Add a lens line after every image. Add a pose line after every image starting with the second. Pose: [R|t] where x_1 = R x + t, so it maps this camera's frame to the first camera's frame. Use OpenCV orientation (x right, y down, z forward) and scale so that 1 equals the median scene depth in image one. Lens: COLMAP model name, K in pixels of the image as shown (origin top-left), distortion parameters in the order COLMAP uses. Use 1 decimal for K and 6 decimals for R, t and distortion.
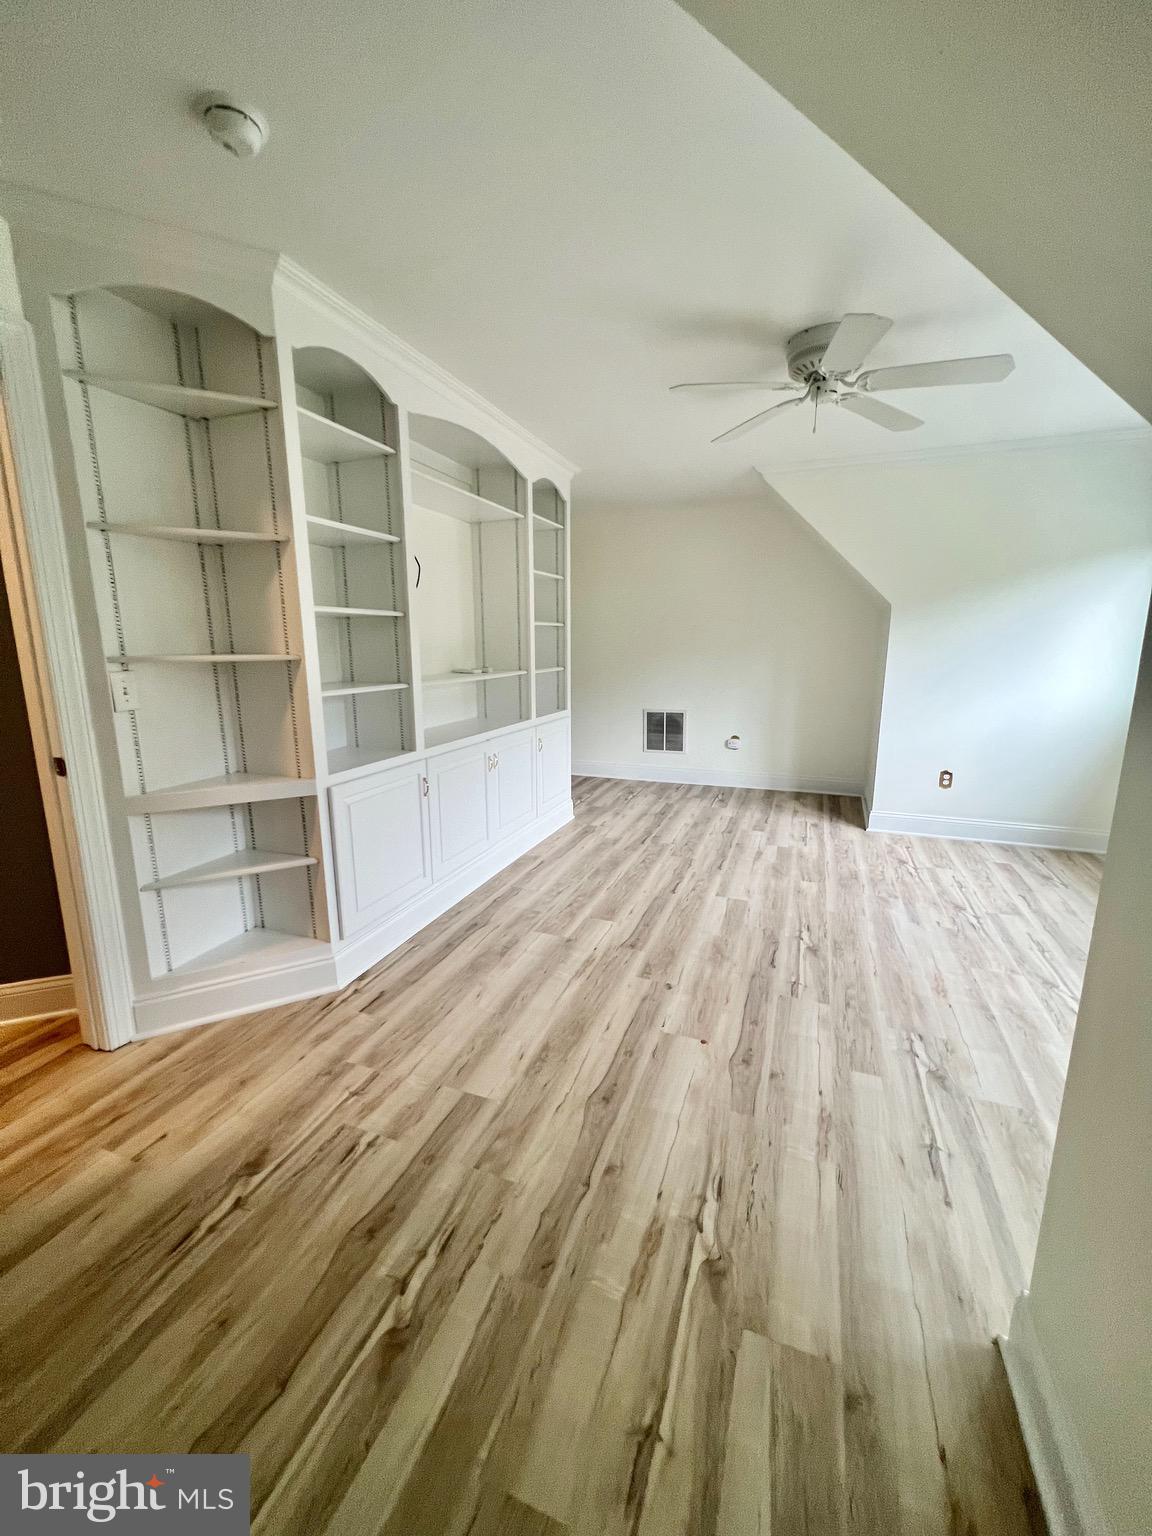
lens RADIAL K [[613.8, 0, 578.7], [0, 613.8, 762.5], [0, 0, 1]] dist [-0.001967, 0.000643]
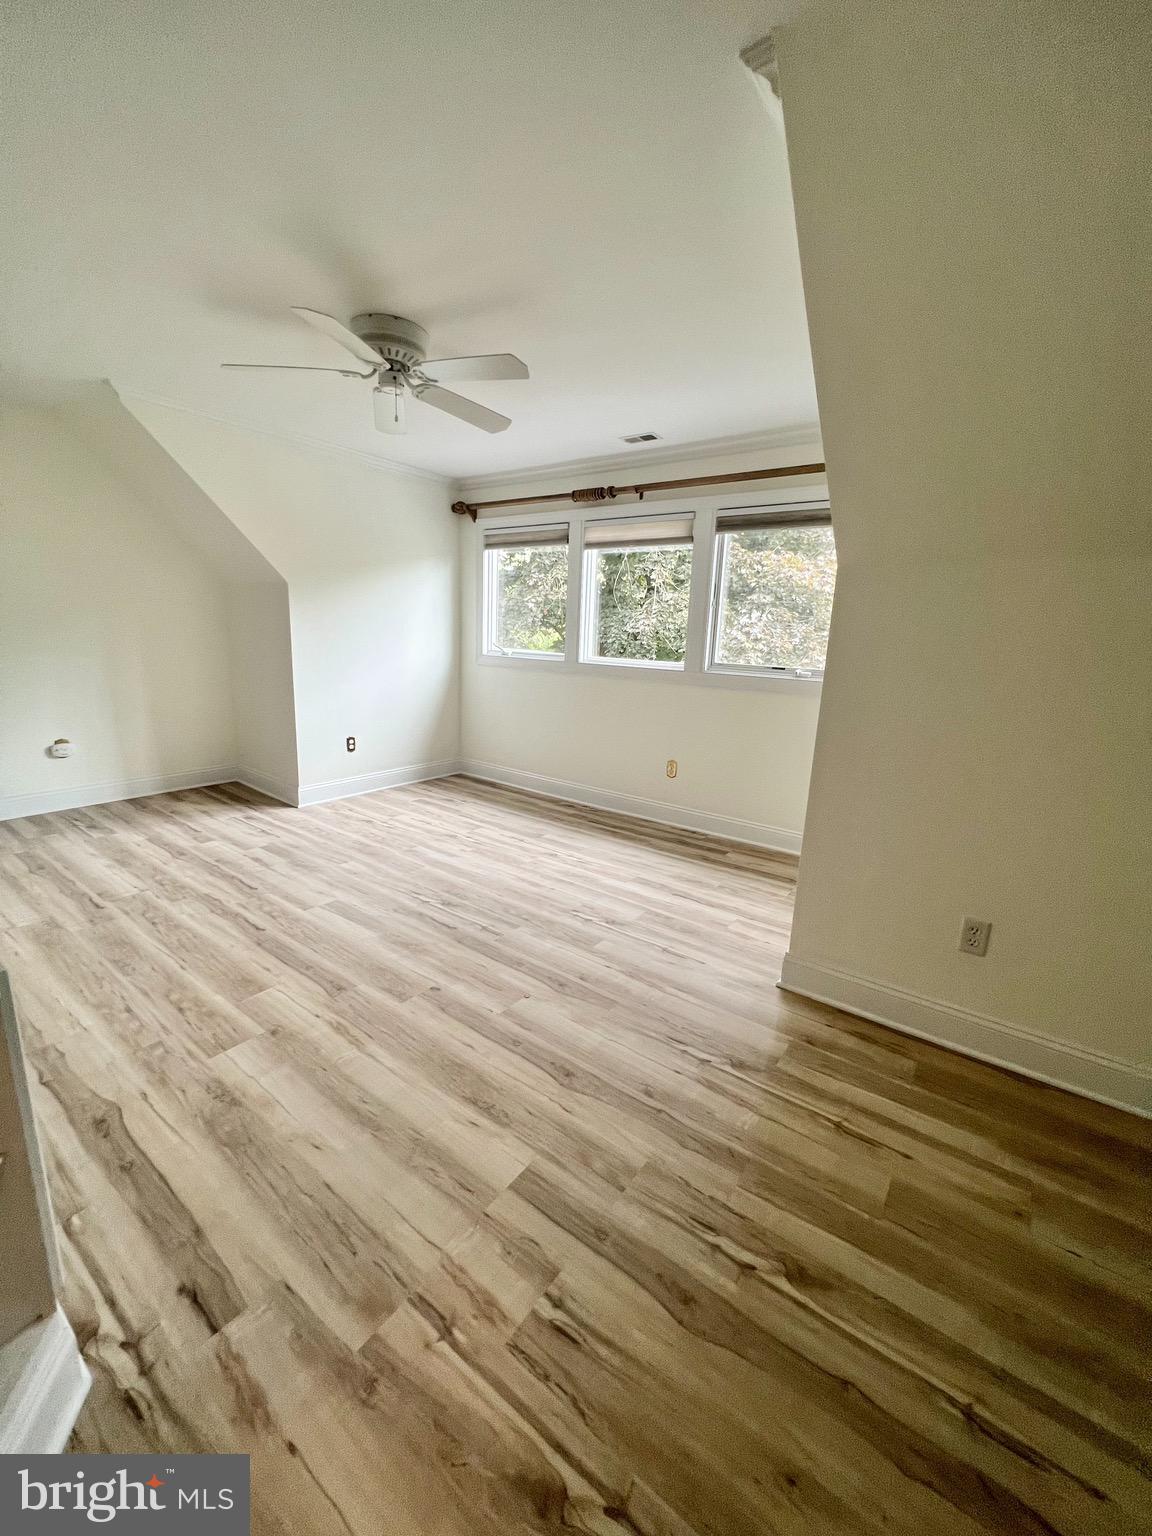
lens RADIAL K [[618.5, 0, 572.2], [0, 618.5, 770.5], [0, 0, 1]] dist [-0.001105, 0.000148]
pose [[0.268259, -0.203324, 0.941645, -0.676597], [0.144107, 0.974944, 0.169461, -0.106668], [-0.952507, 0.090239, 0.290839, 0.517210]]
